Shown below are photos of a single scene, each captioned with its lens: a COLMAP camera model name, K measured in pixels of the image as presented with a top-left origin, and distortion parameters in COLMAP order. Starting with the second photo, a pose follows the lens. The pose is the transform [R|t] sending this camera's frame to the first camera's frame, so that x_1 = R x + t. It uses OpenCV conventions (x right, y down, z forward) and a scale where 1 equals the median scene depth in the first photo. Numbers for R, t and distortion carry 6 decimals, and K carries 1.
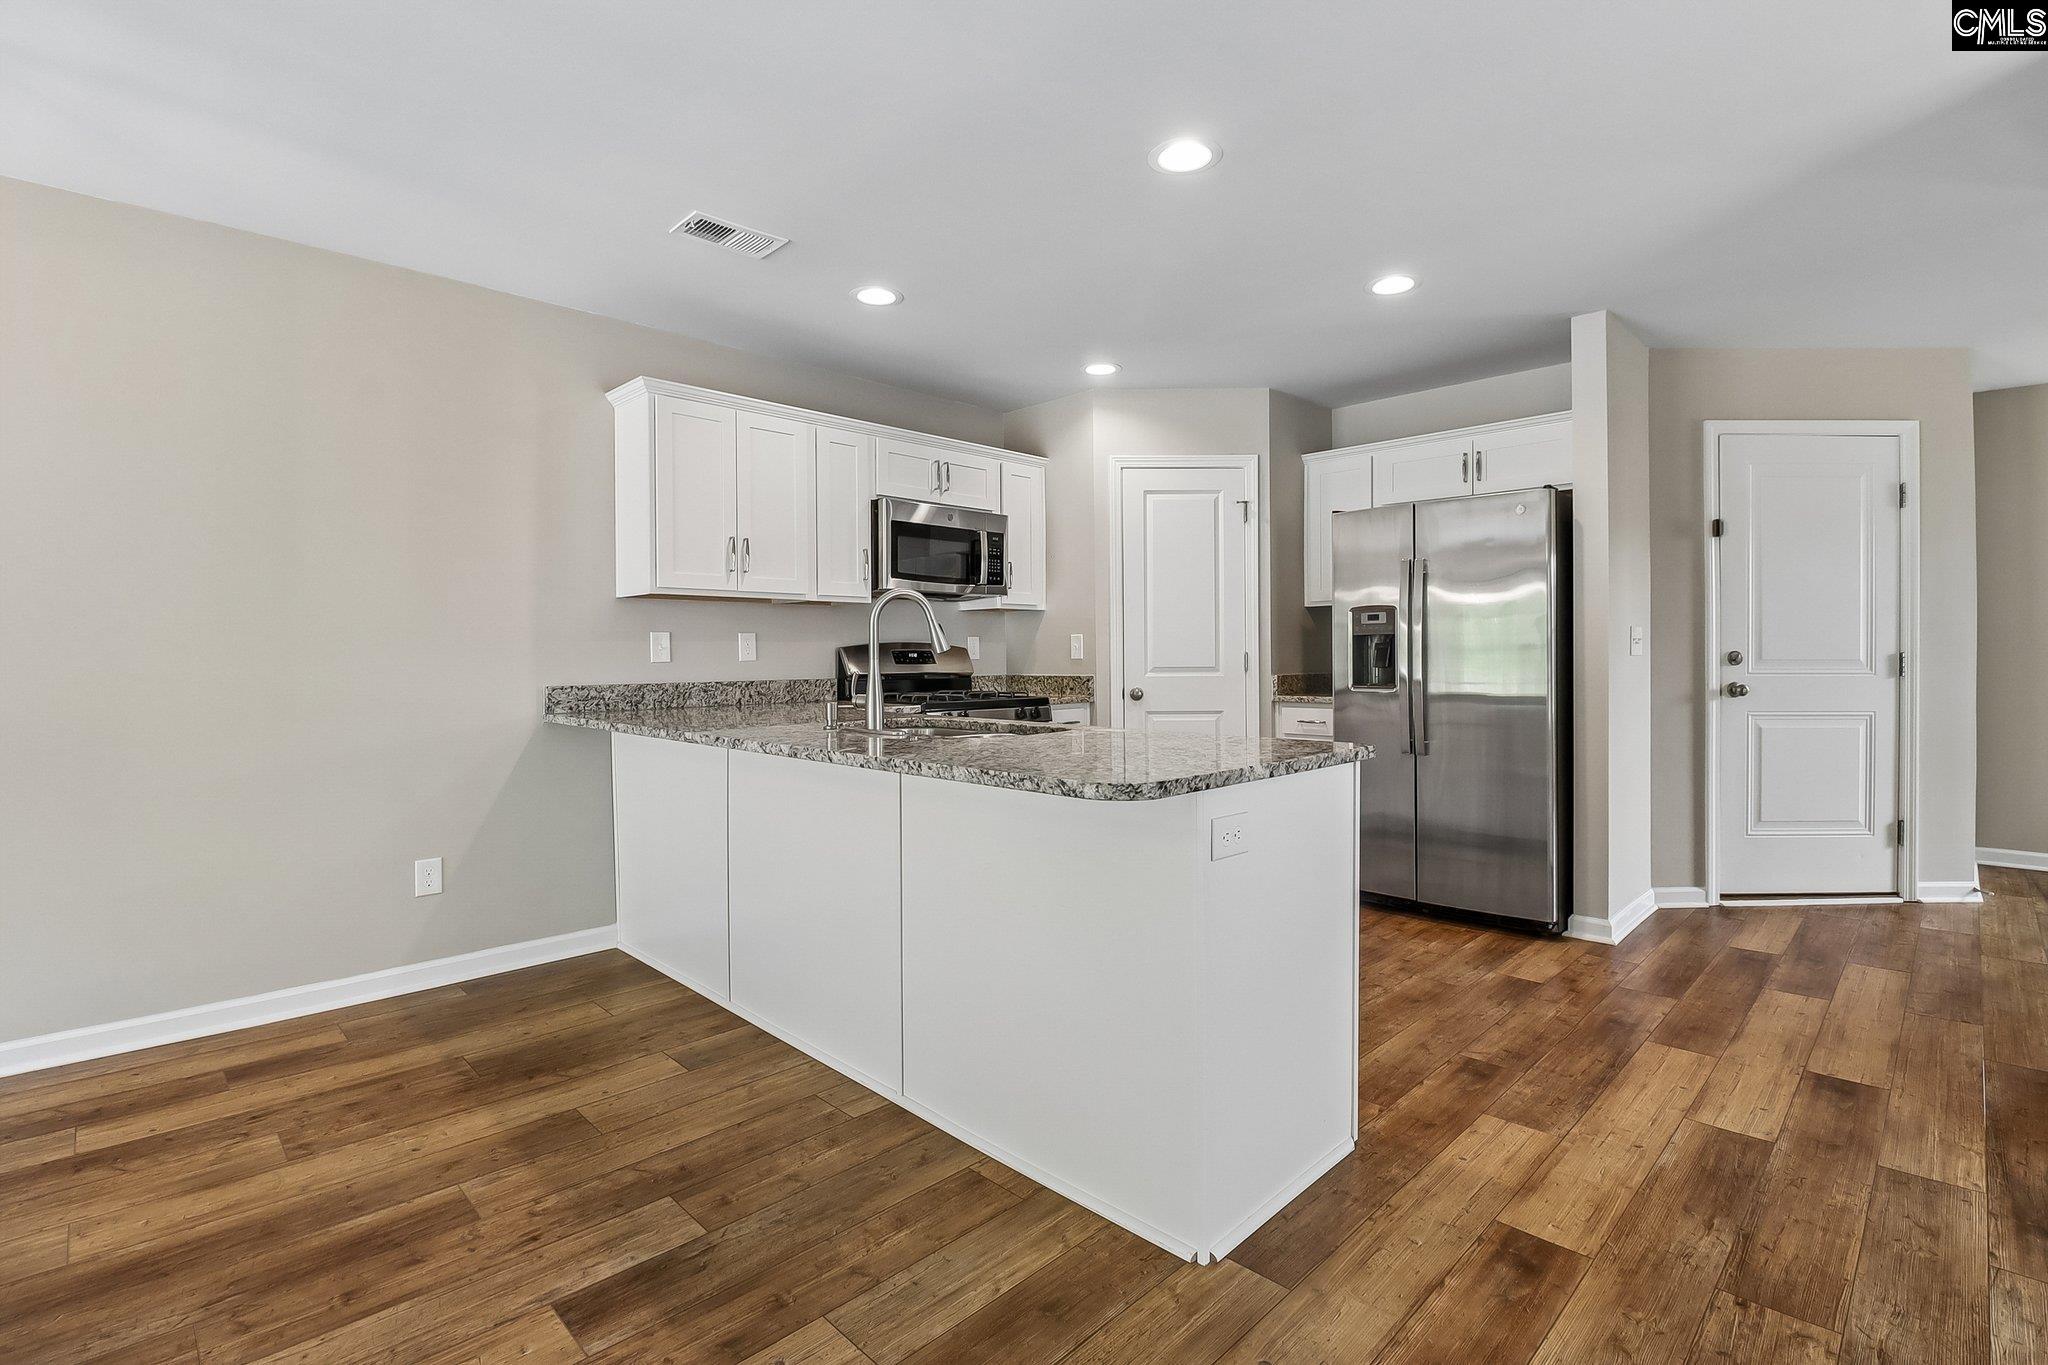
lens RADIAL K [[943.0, 0, 1028.8], [0, 943.0, 658.0], [0, 0, 1]] dist [-0.002959, -0.010567]
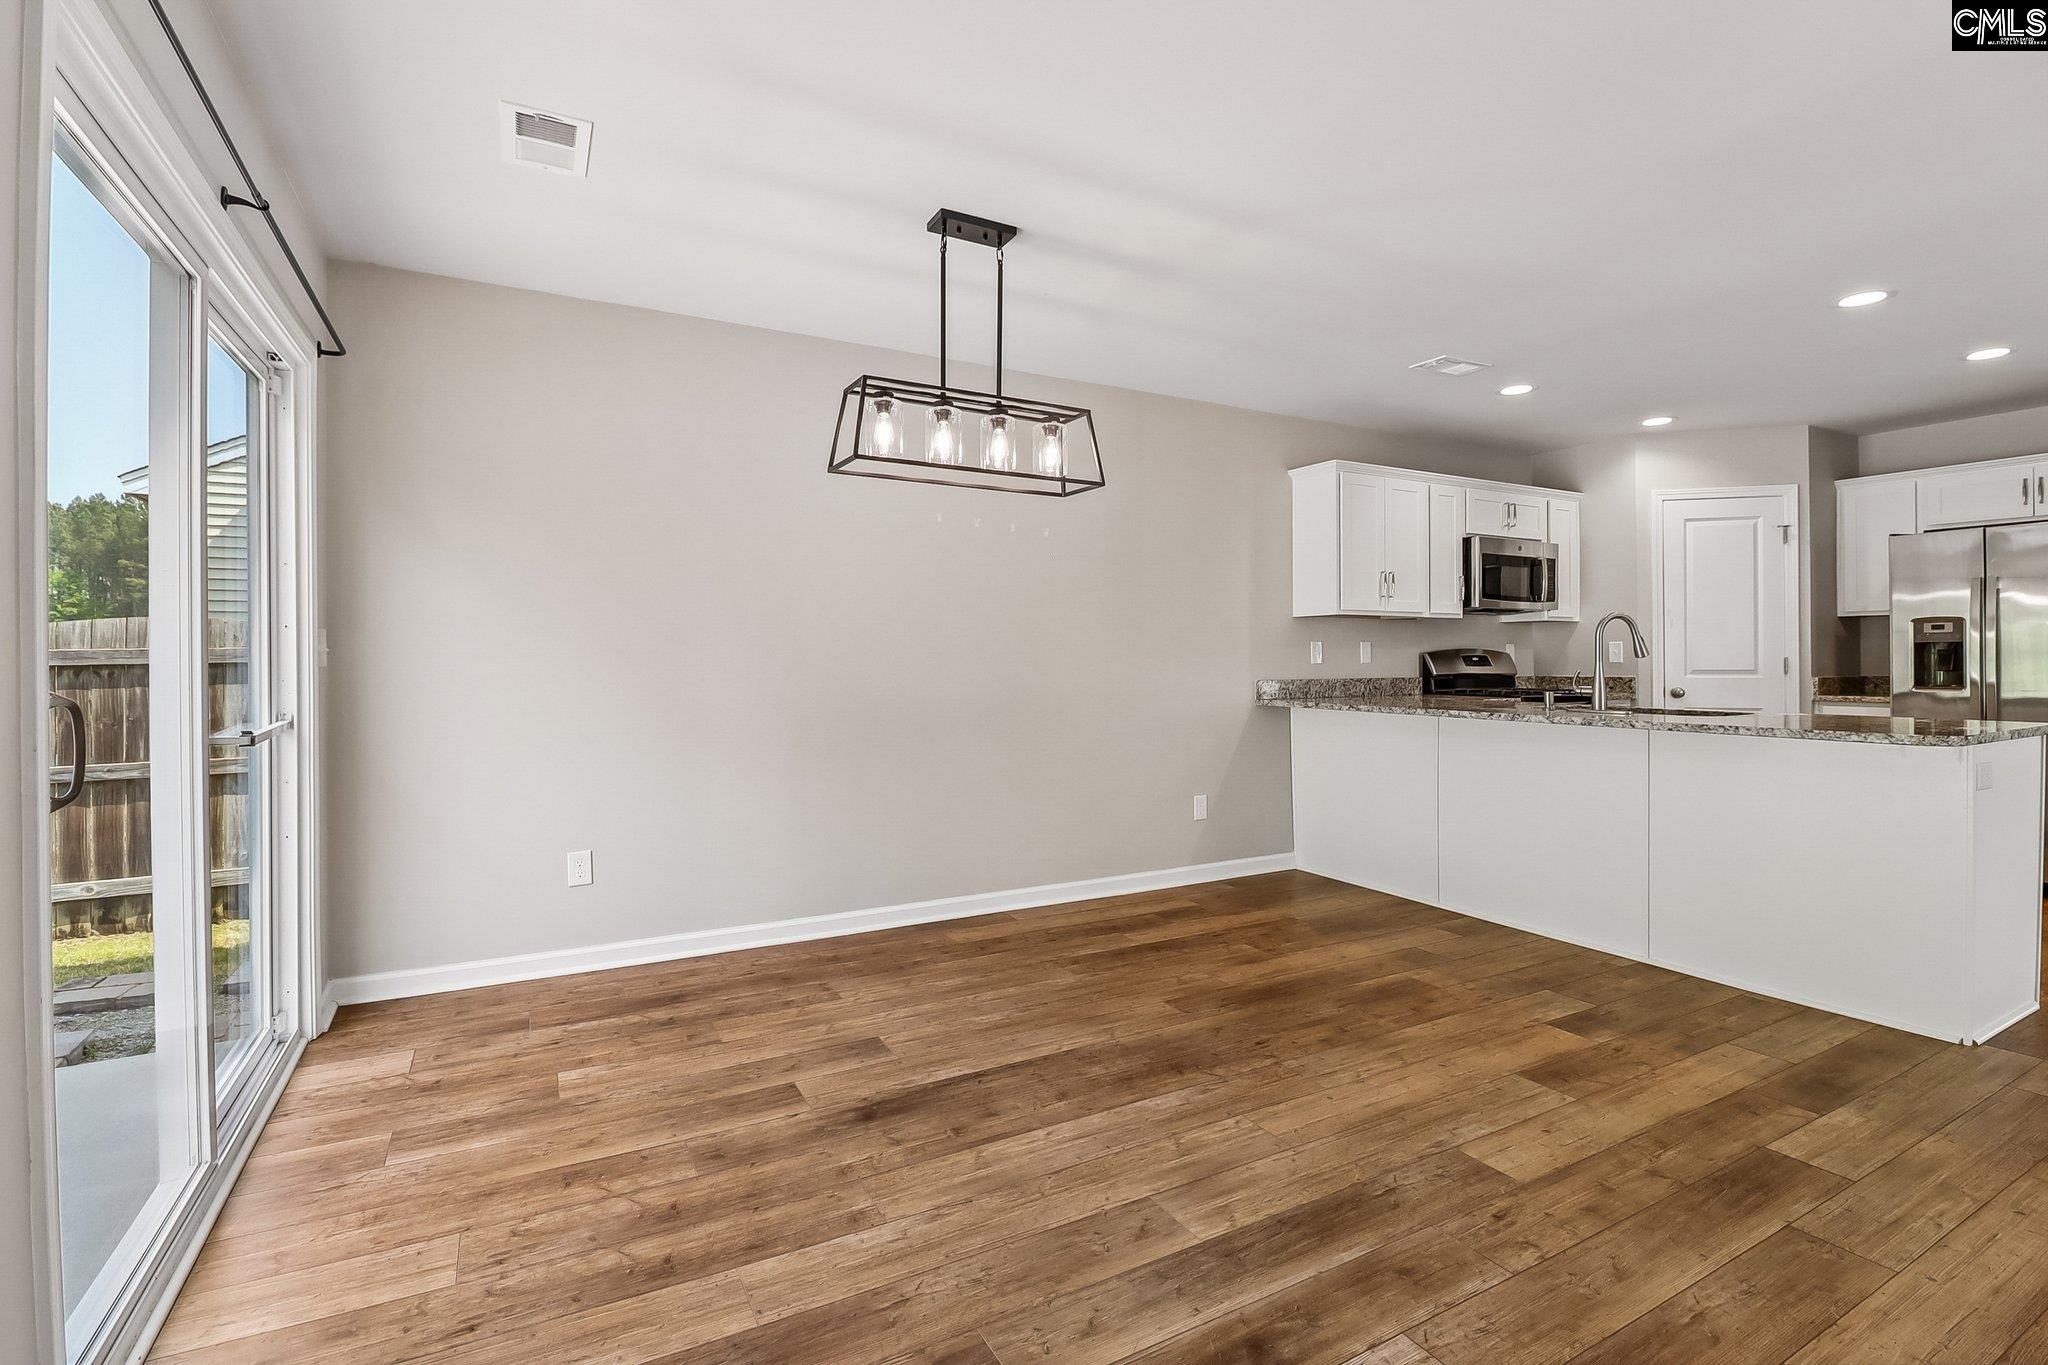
lens RADIAL K [[943.0, 0, 1031.7], [0, 943.0, 660.2], [0, 0, 1]] dist [-0.002959, -0.010567]
pose [[0.960901, 0.003884, -0.276864, -0.413116], [-0.004090, 0.999992, -0.000167, 0.001761], [0.276861, 0.001293, 0.960909, -0.428065]]
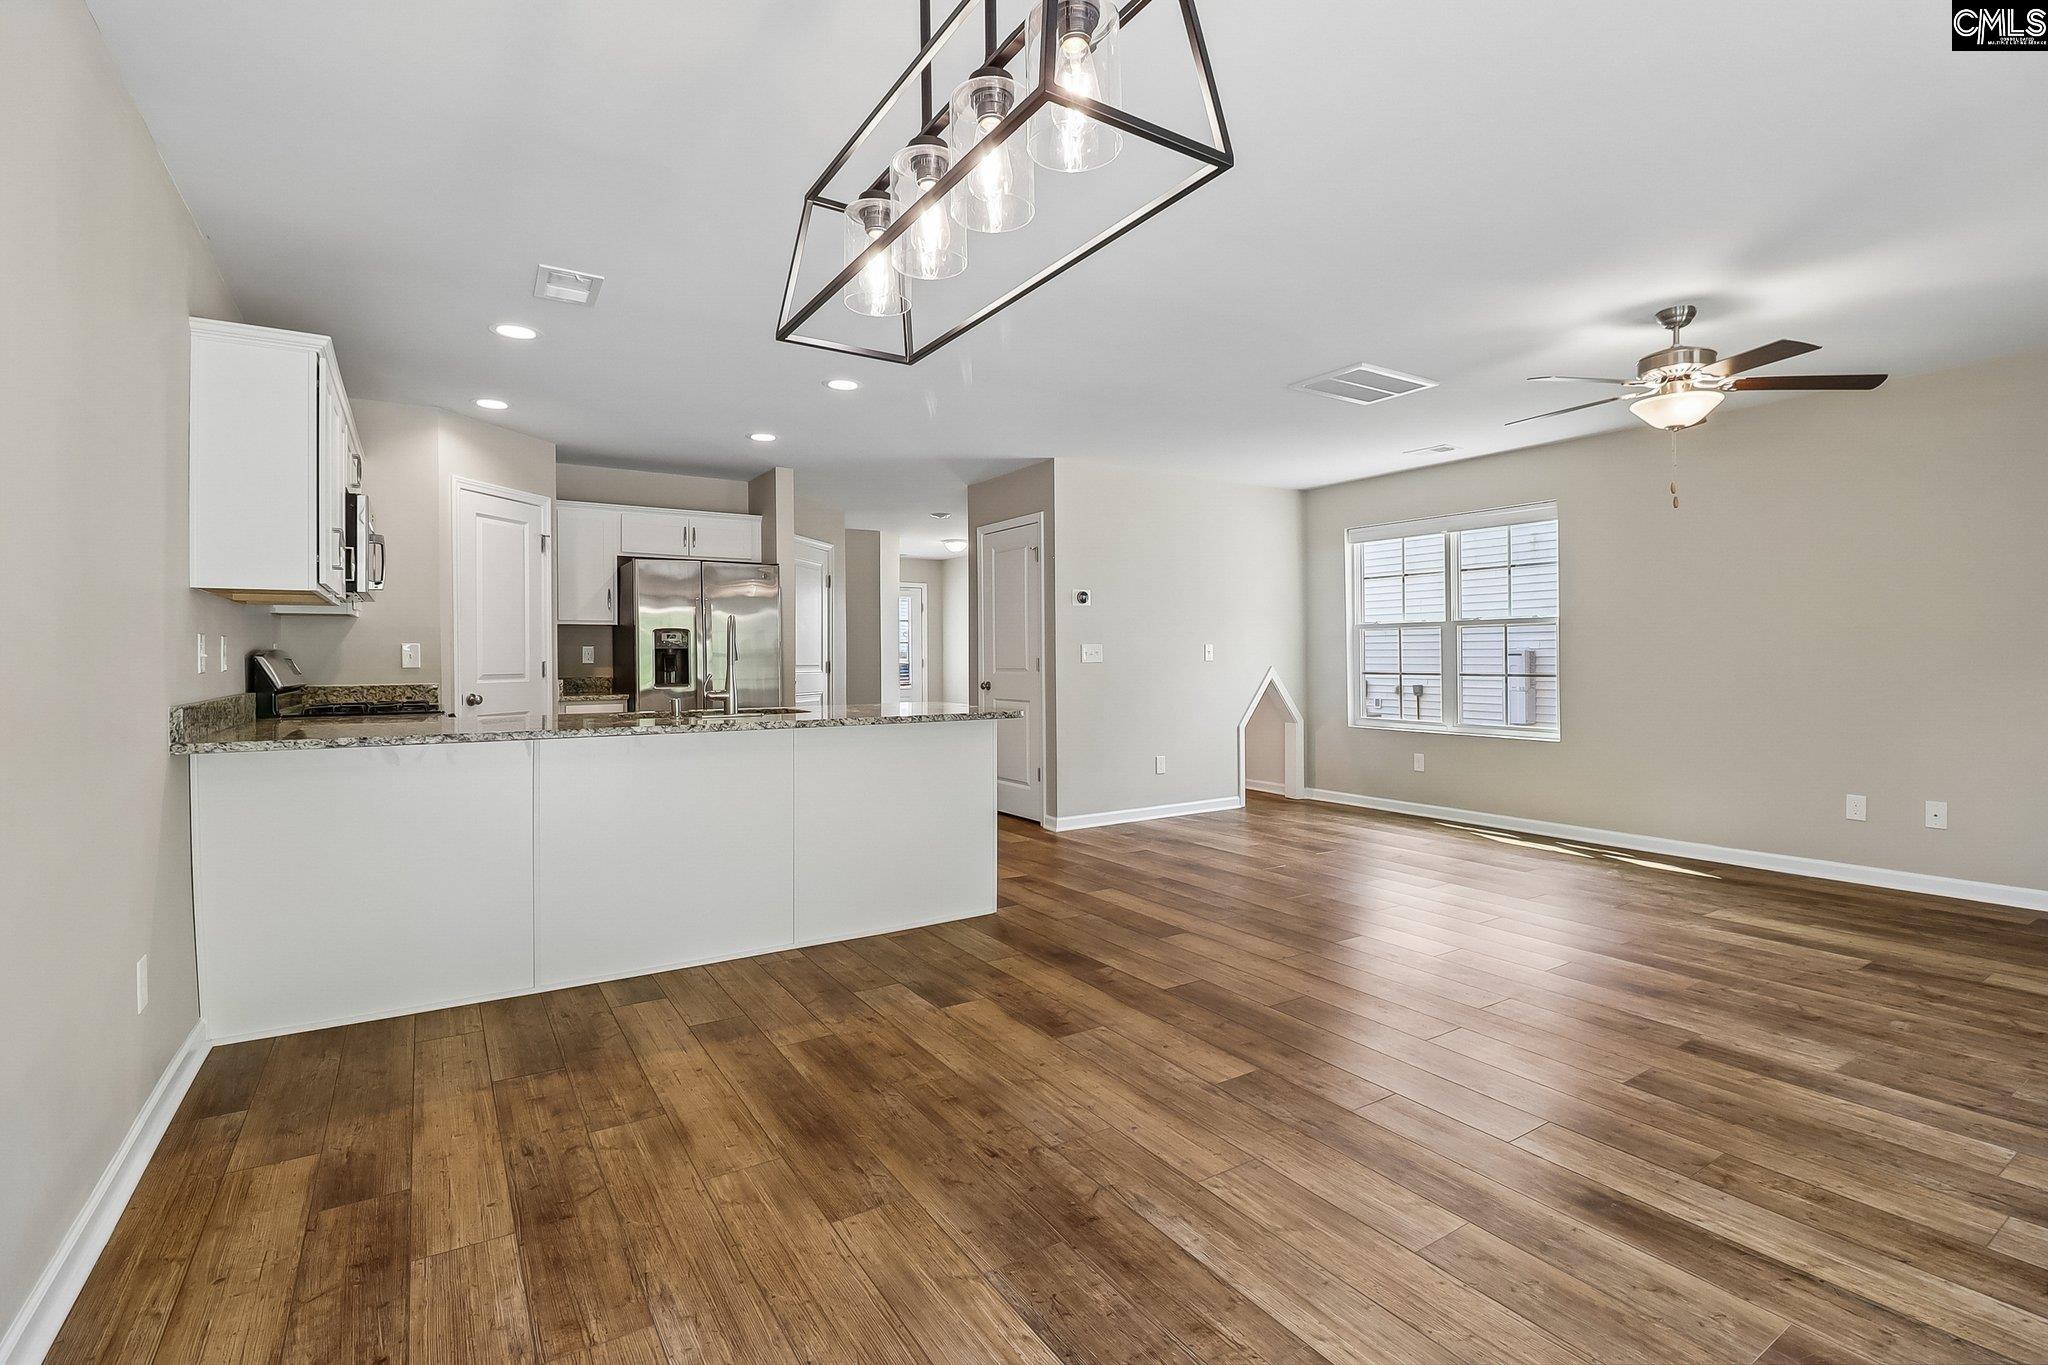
lens RADIAL K [[943.0, 0, 1028.2], [0, 943.0, 647.5], [0, 0, 1]] dist [-0.002959, -0.010567]
pose [[0.209595, 0.014709, 0.977678, -1.001980], [0.008536, 0.999821, -0.016872, 0.002451], [-0.977751, 0.011882, 0.209432, 0.183798]]
